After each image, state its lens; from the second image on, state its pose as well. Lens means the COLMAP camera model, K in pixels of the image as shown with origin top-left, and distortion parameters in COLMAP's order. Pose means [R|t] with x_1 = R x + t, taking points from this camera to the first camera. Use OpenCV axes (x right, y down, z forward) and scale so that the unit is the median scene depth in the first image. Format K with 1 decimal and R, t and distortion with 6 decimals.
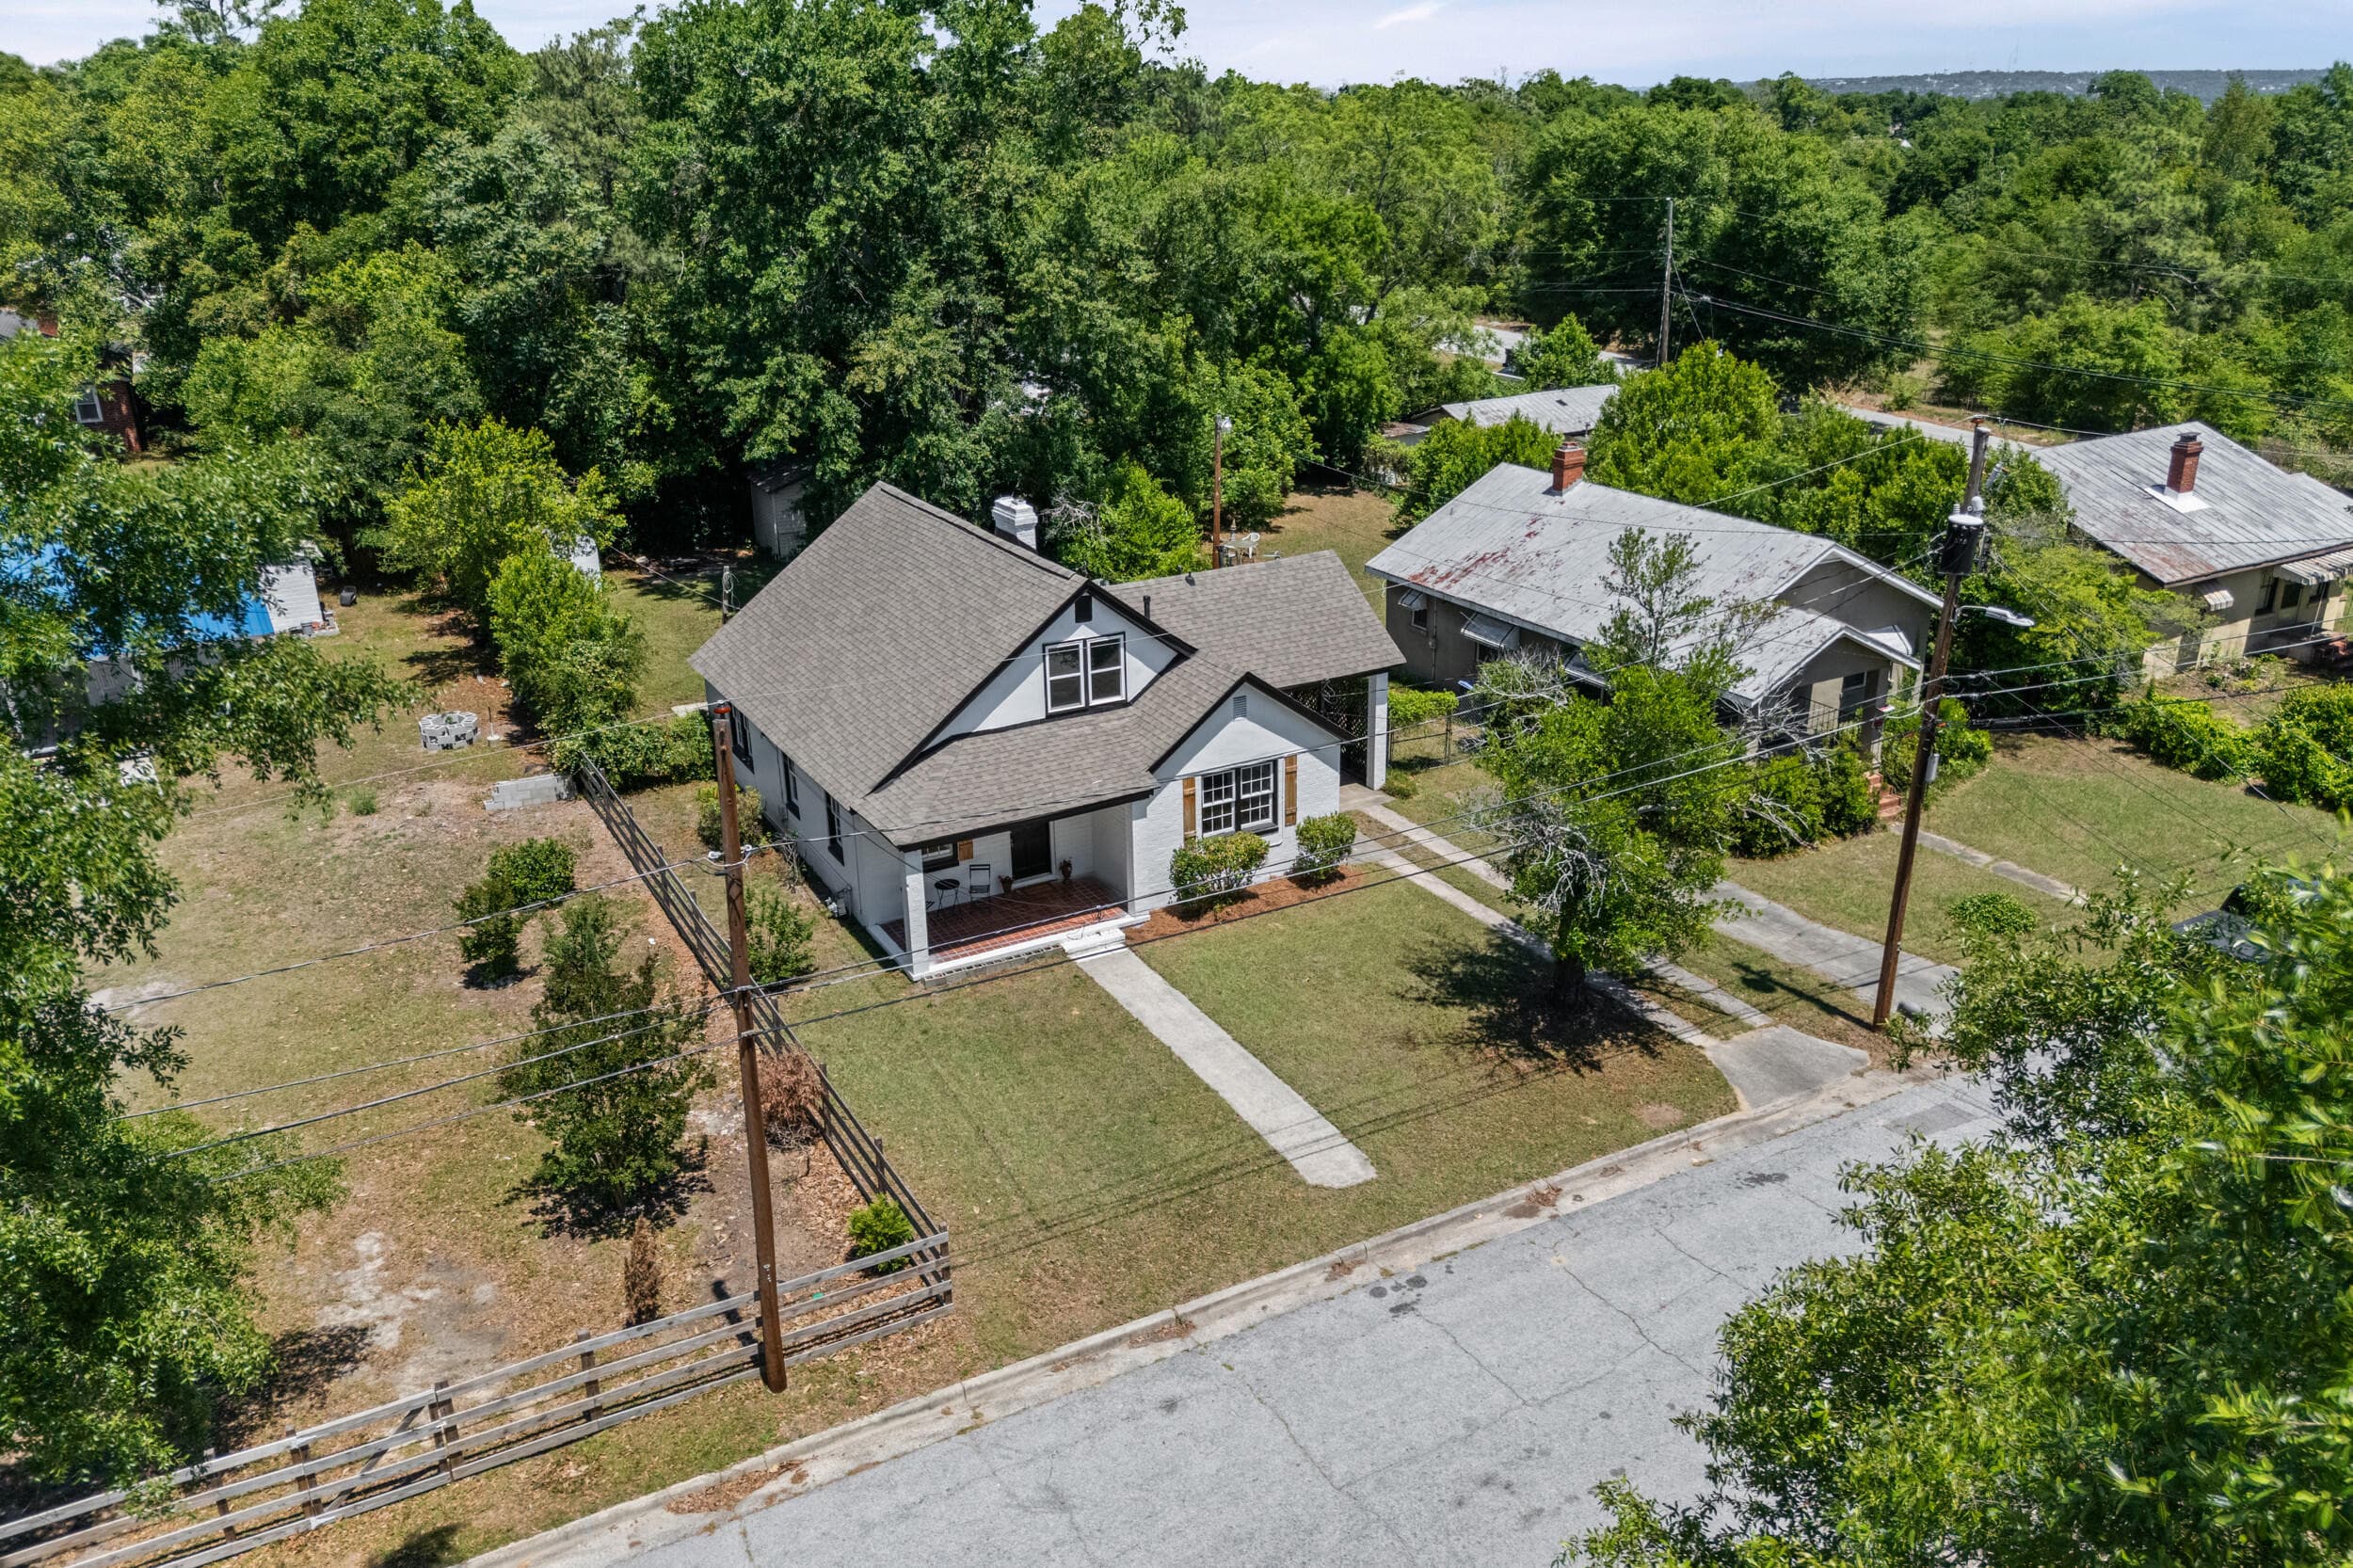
lens RADIAL K [[1756.4, 0, 1201.4], [0, 1756.4, 790.9], [0, 0, 1]] dist [0.098840, -0.119305]
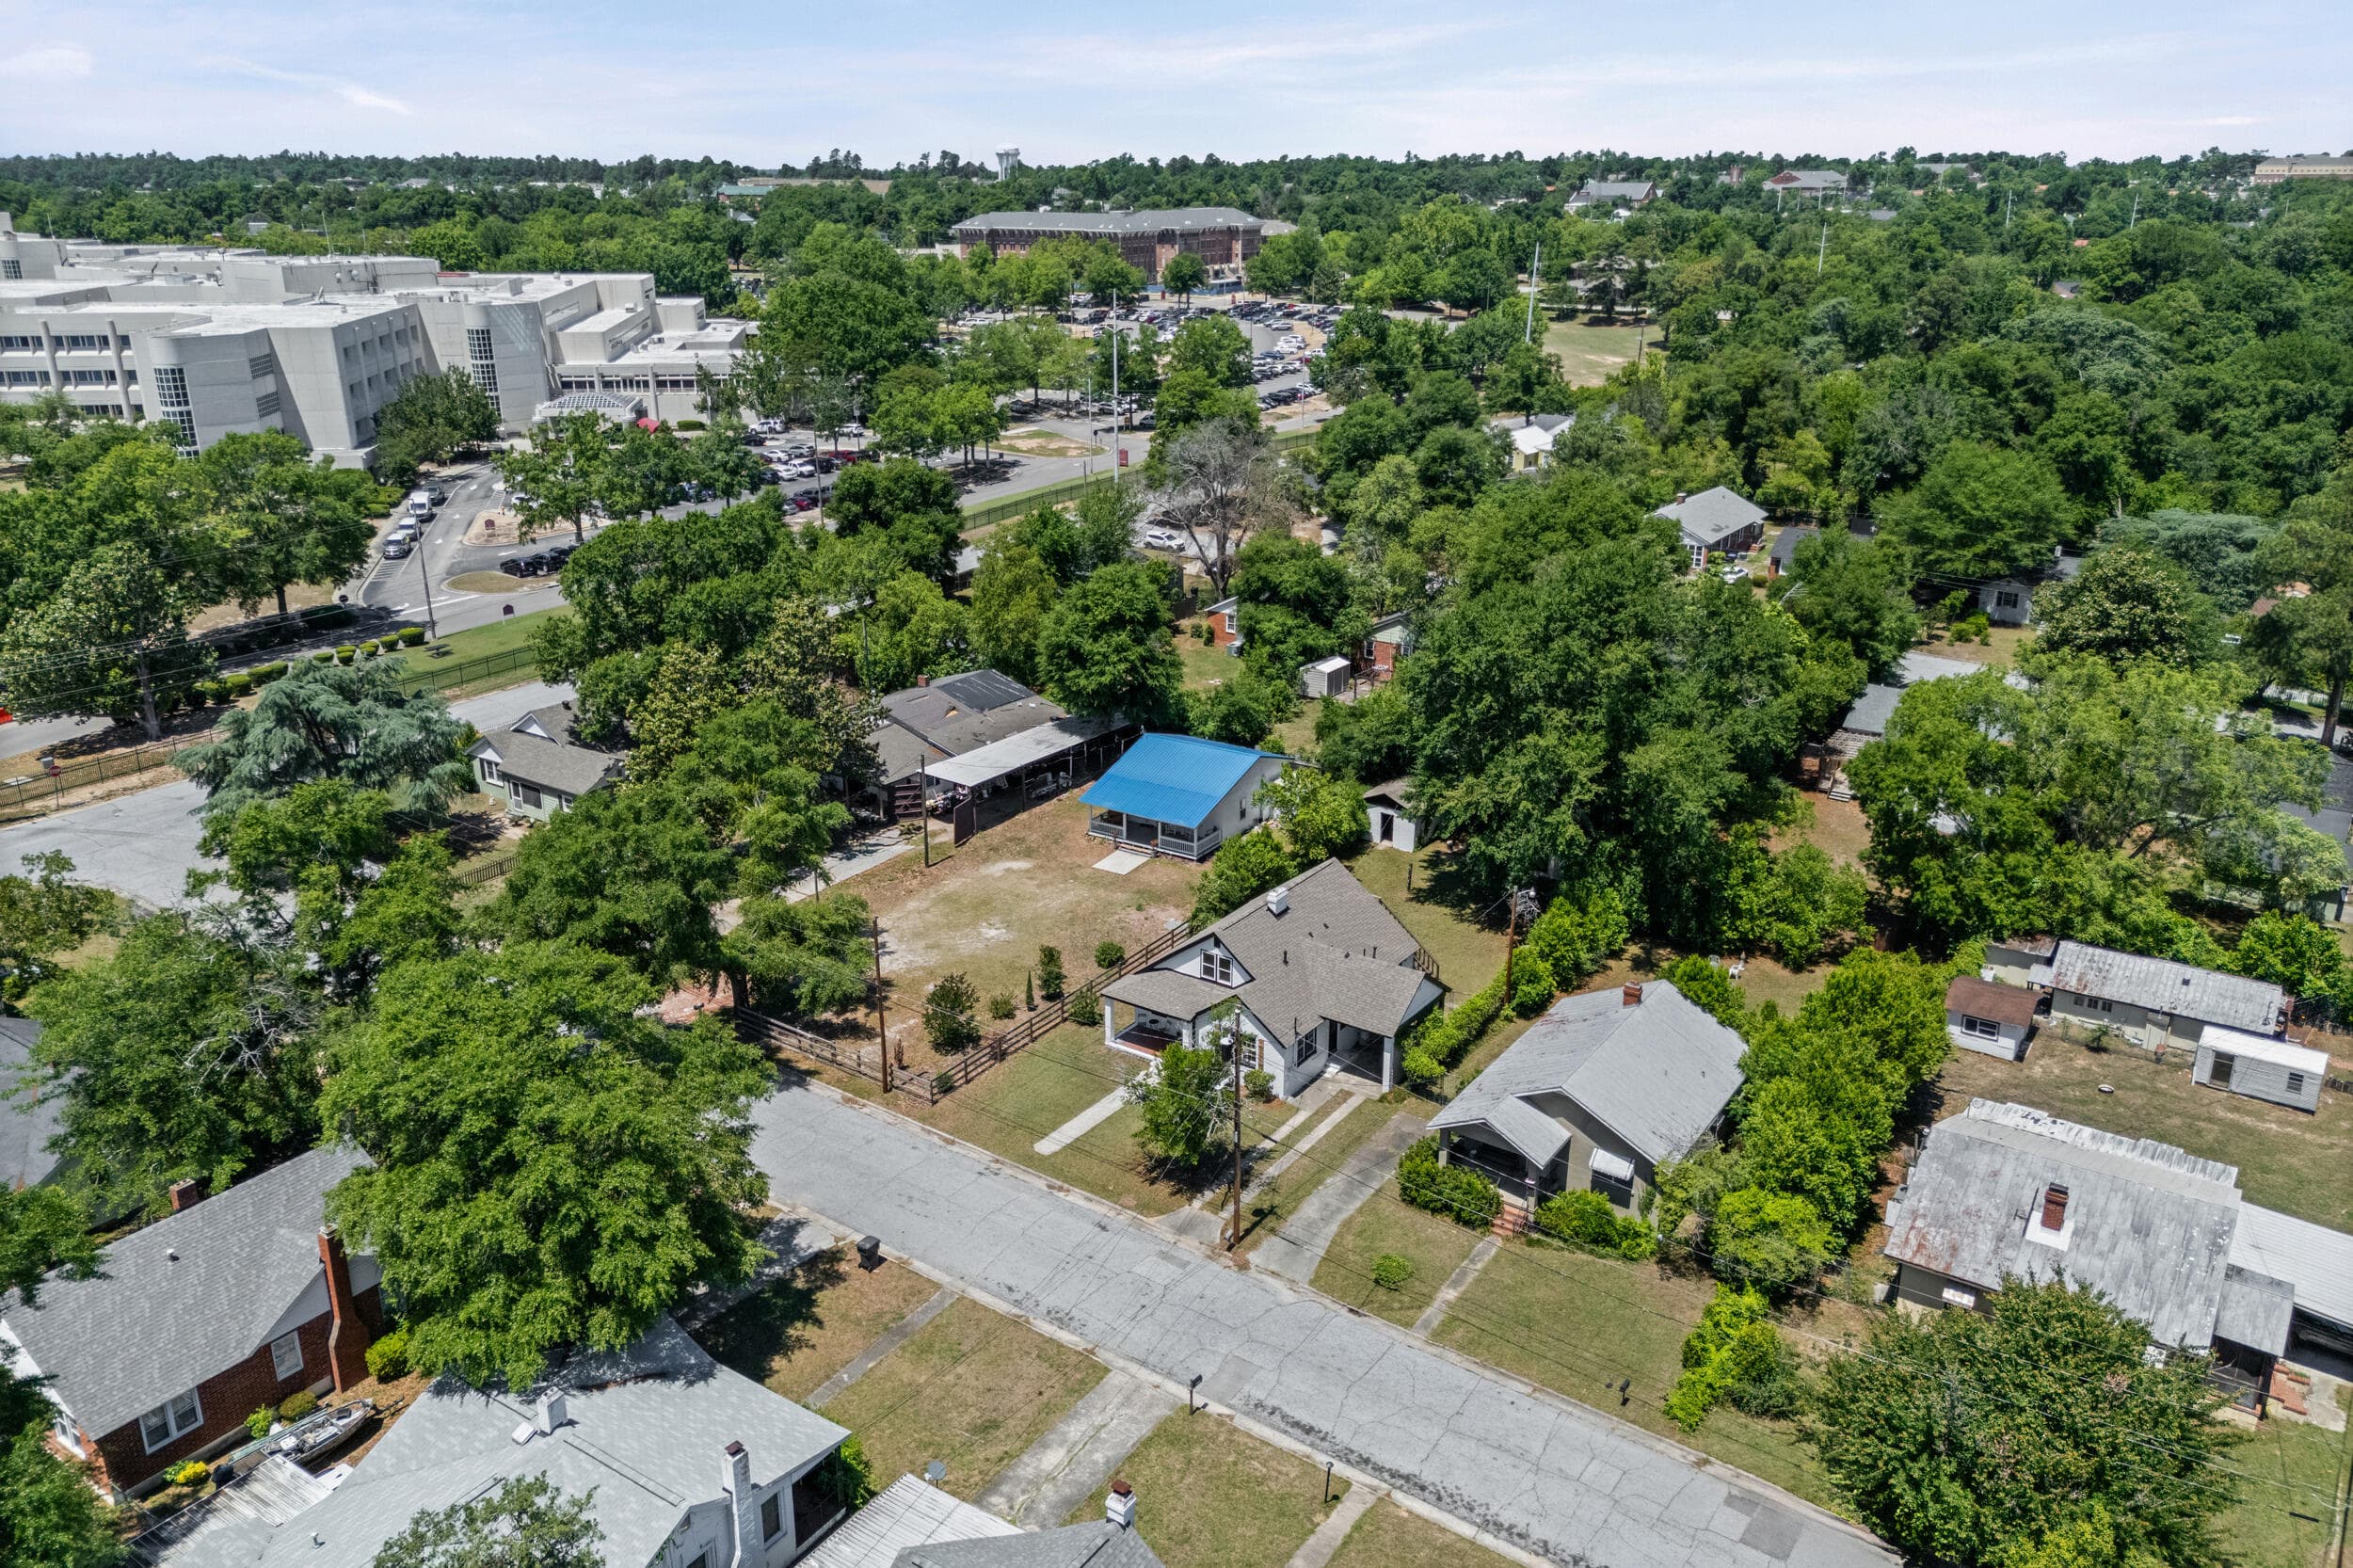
lens RADIAL K [[1815.0, 0, 1149.6], [0, 1815.0, 664.5], [0, 0, 1]] dist [0.035381, 0.000788]
pose [[0.420785, 0.259034, -0.869392, 1.909533], [-0.328030, 0.936963, 0.120401, -0.710622], [0.845776, 0.234524, 0.479231, -0.356870]]
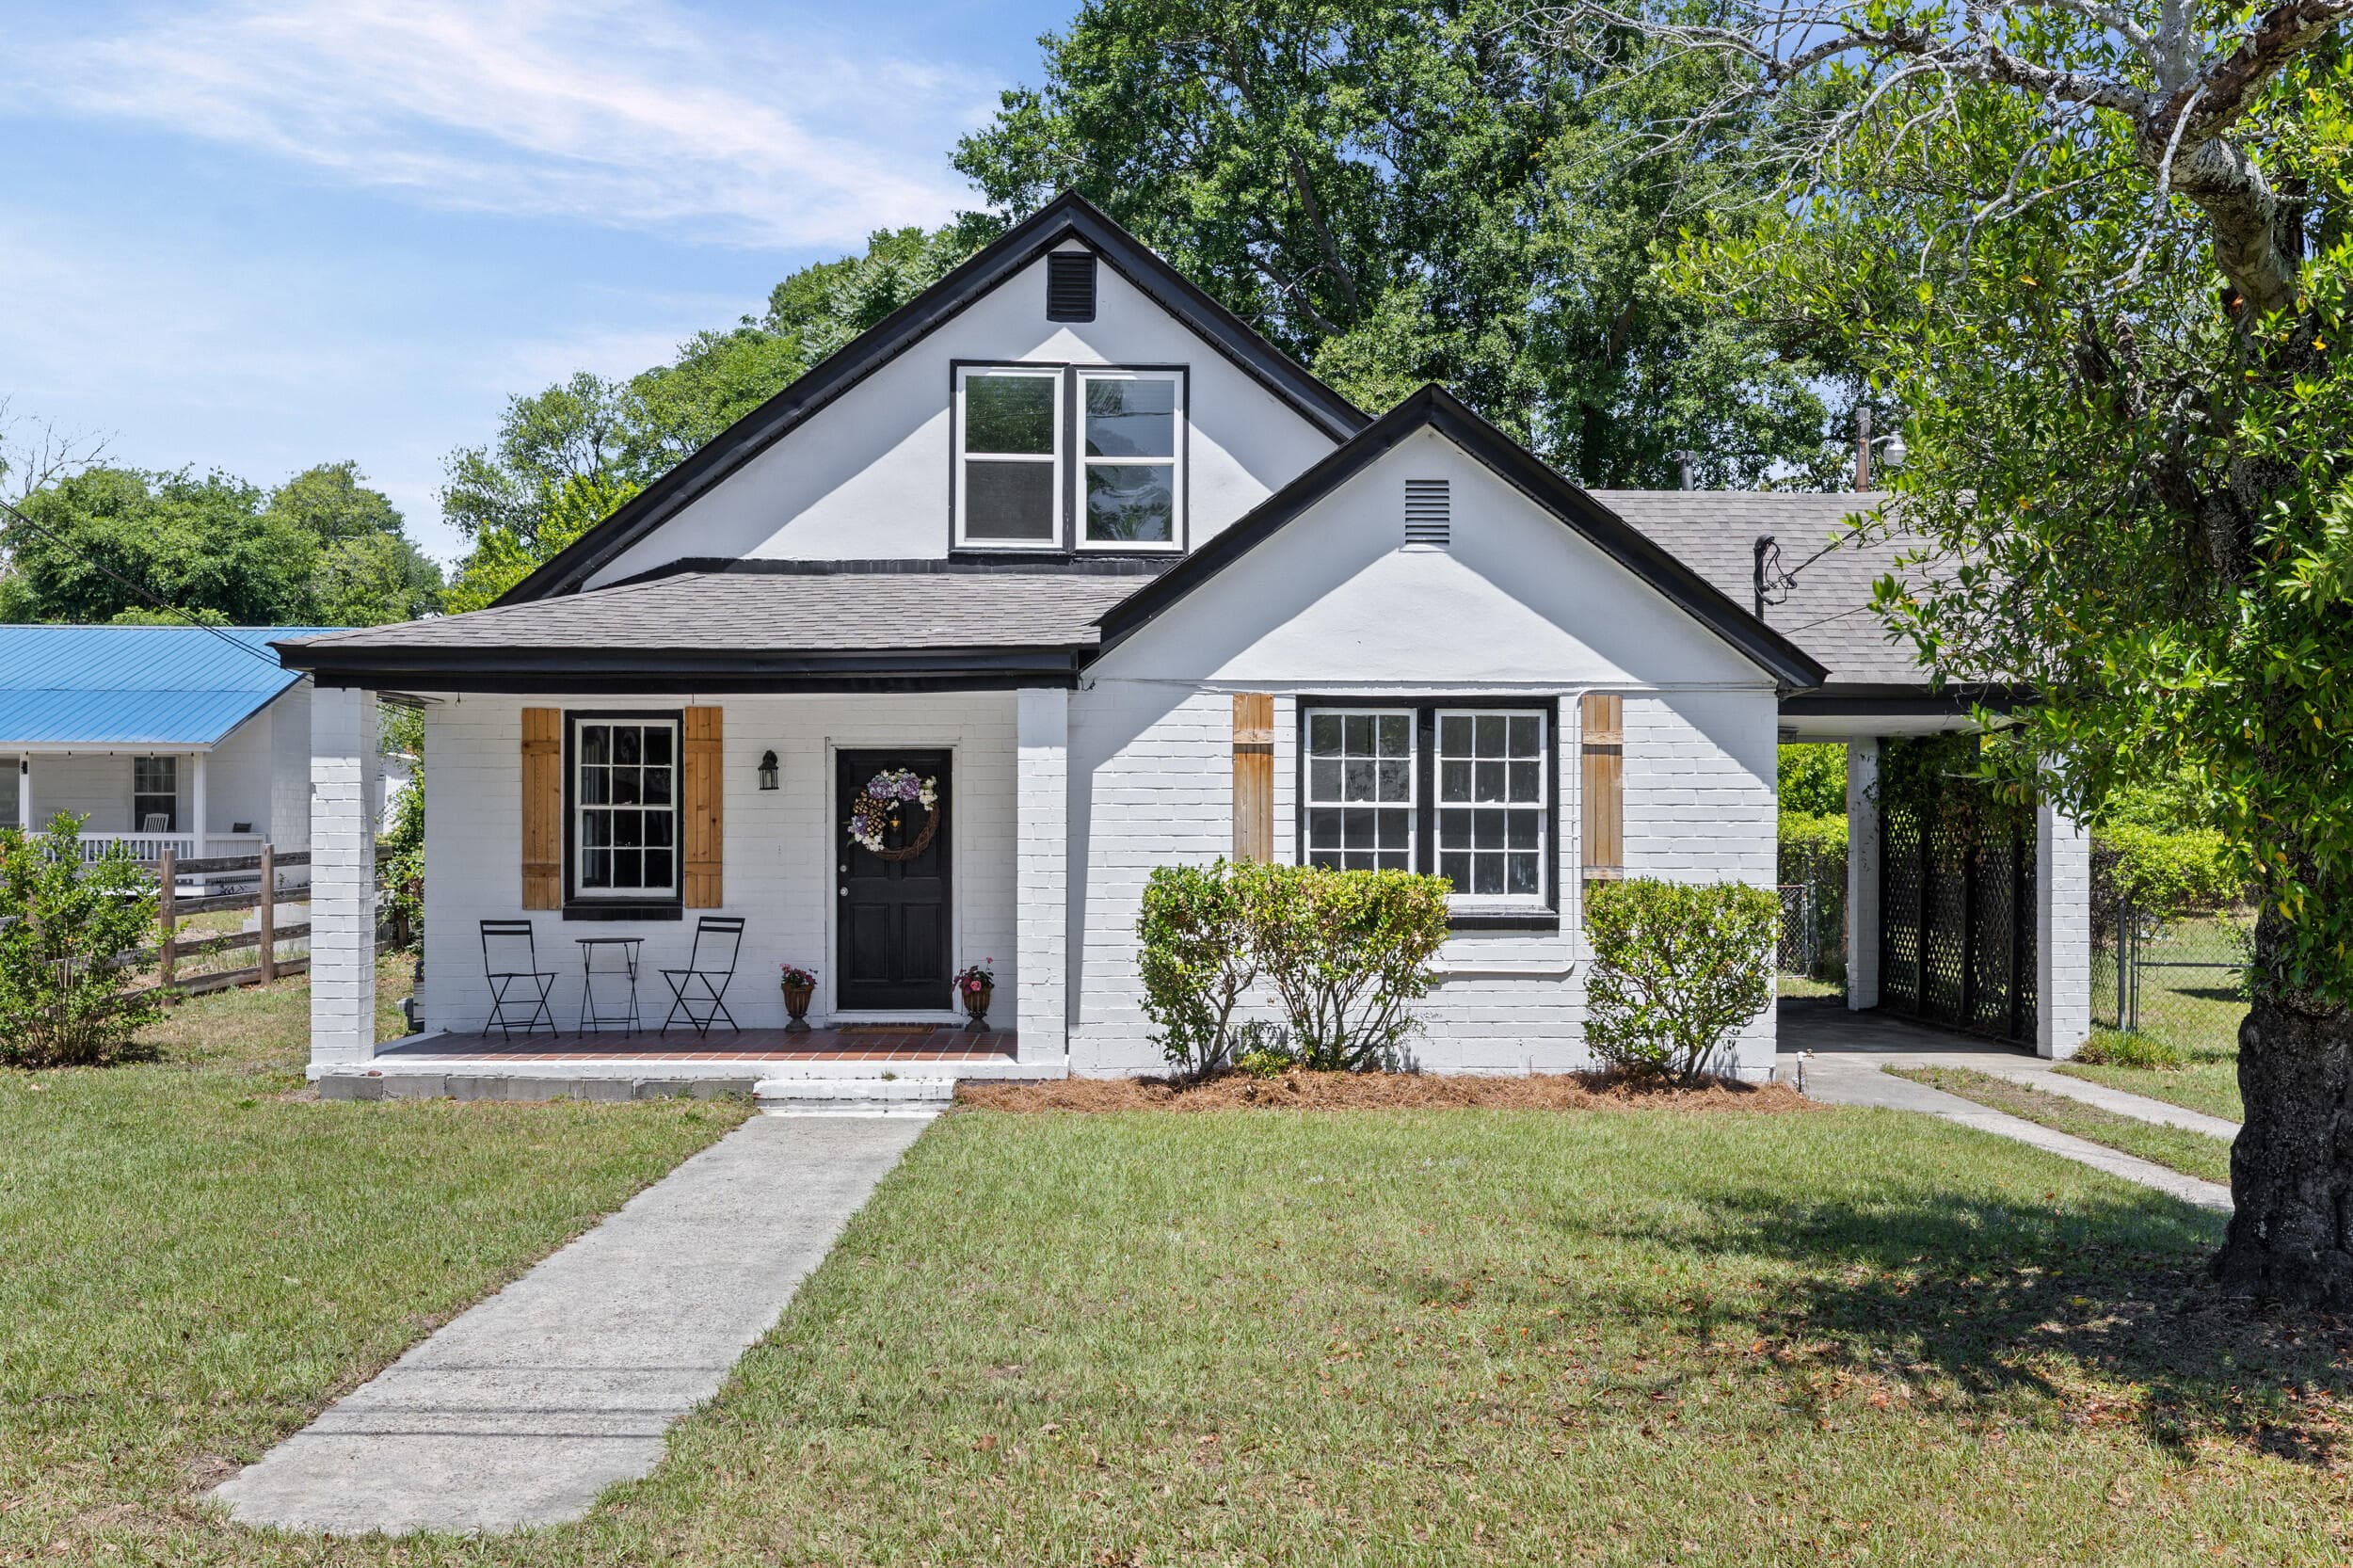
lens RADIAL K [[2296.6, 0, 1174.5], [0, 2296.6, 833.4], [0, 0, 1]] dist [-0.003019, 0.011174]
pose [[0.882119, 0.014700, -0.470796, 0.187519], [-0.183875, 0.930956, -0.315454, 0.159419], [0.433654, 0.364836, 0.823917, 0.616568]]
